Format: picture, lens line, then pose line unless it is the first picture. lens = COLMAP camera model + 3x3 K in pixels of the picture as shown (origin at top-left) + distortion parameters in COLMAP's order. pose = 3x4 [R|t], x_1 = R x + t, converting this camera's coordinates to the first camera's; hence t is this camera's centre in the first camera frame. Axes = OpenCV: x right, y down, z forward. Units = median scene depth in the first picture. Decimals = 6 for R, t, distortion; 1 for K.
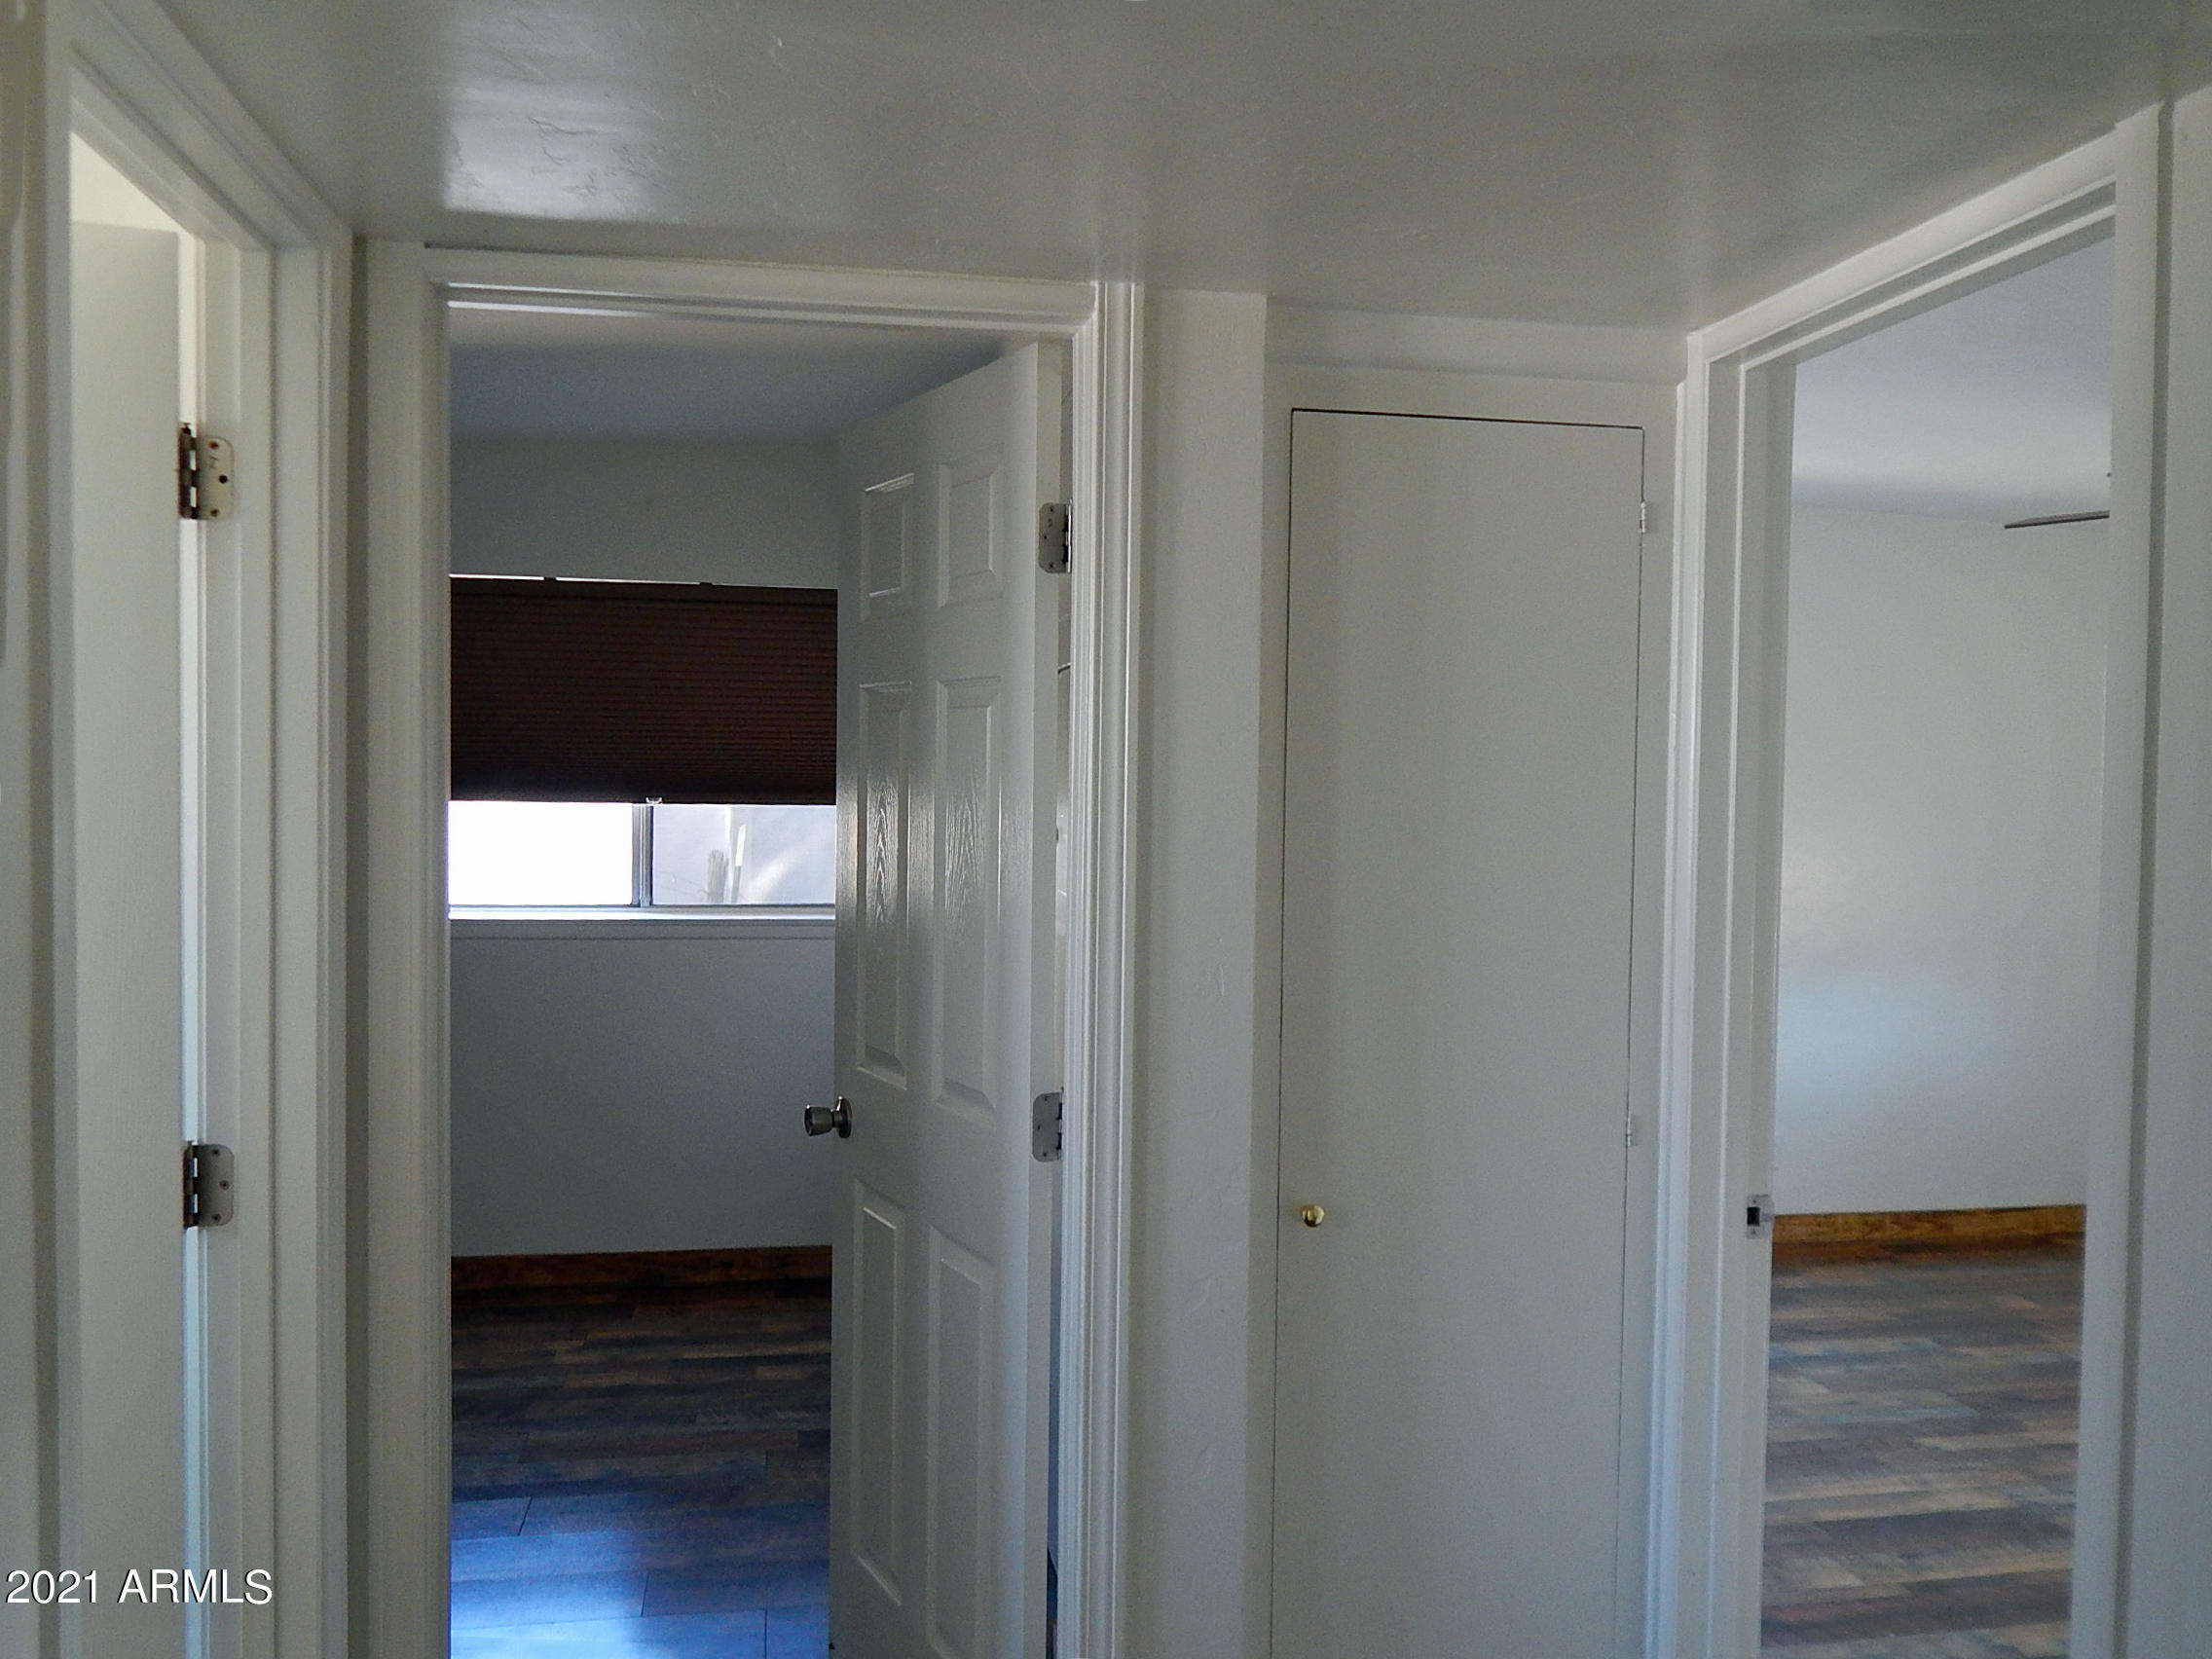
lens RADIAL K [[1784.5, 0, 1106.0], [0, 1784.5, 829.5], [0, 0, 1]] dist [0.000197, -0.000971]
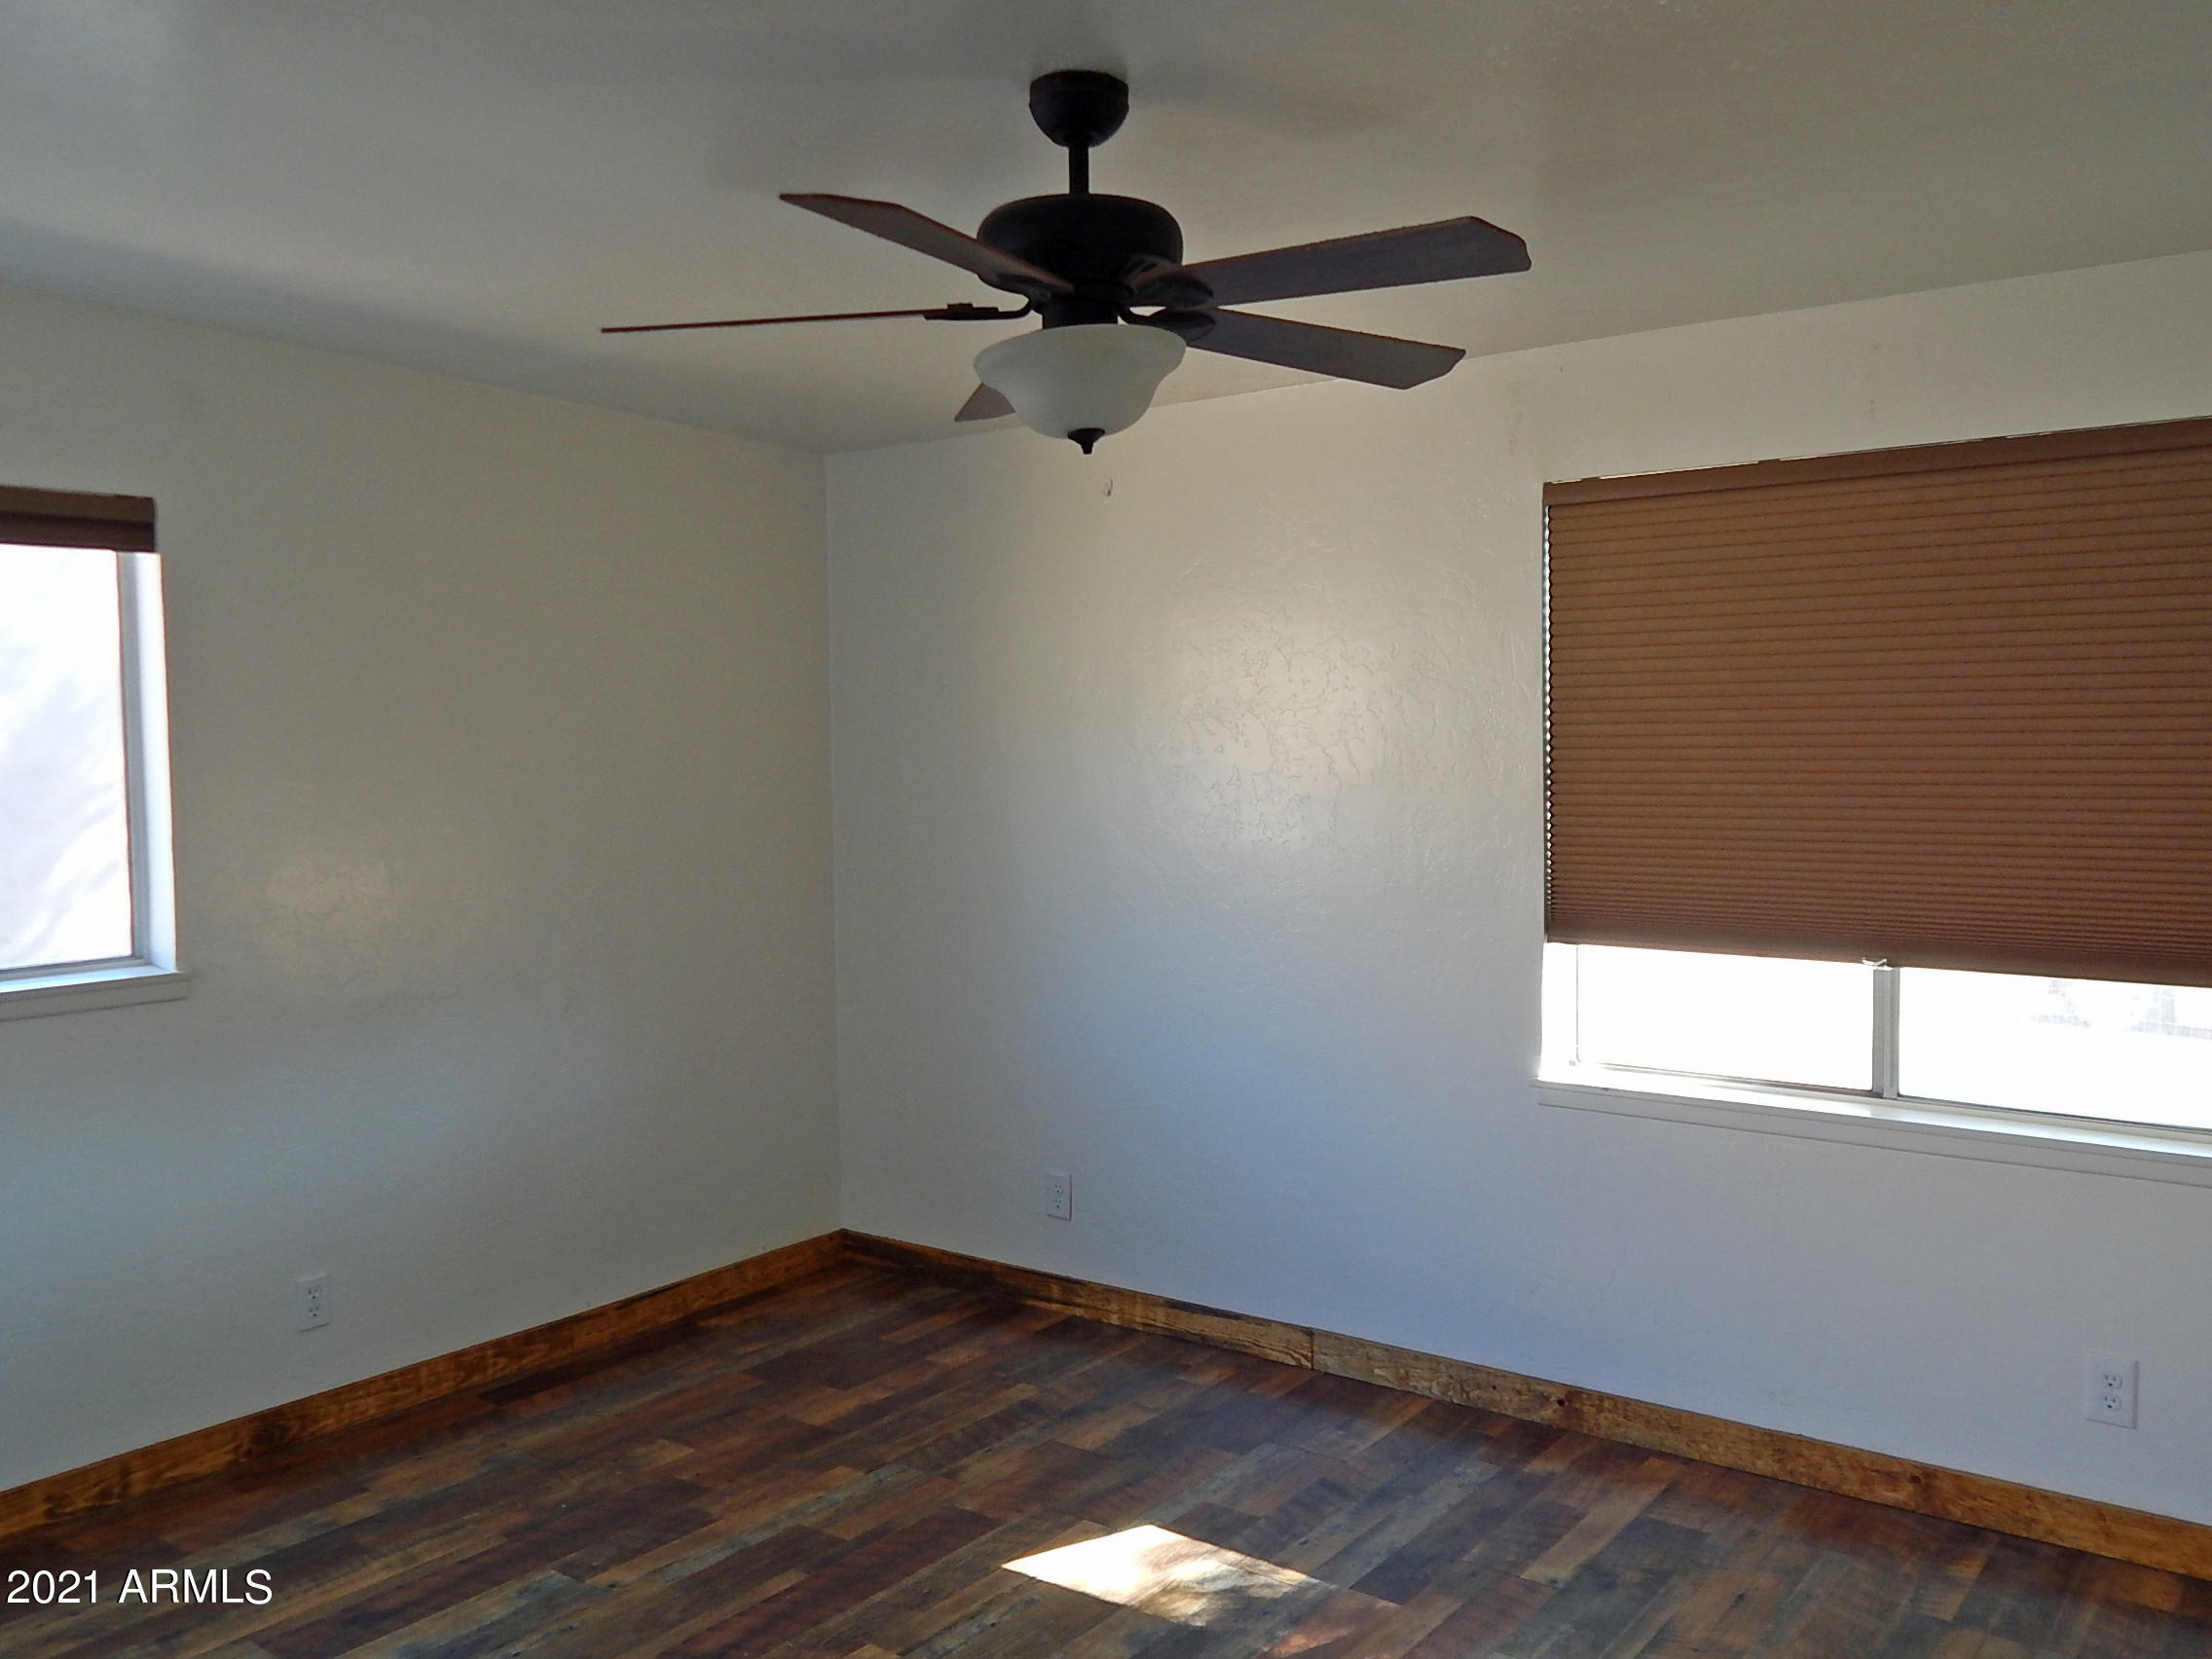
lens RADIAL K [[1784.5, 0, 1106.0], [0, 1784.5, 829.5], [0, 0, 1]] dist [0.000197, -0.000971]
pose [[0.730052, -0.052703, 0.681357, 0.152985], [0.043089, 0.998588, 0.031072, -0.004270], [-0.682032, 0.006675, 0.731292, 0.330103]]
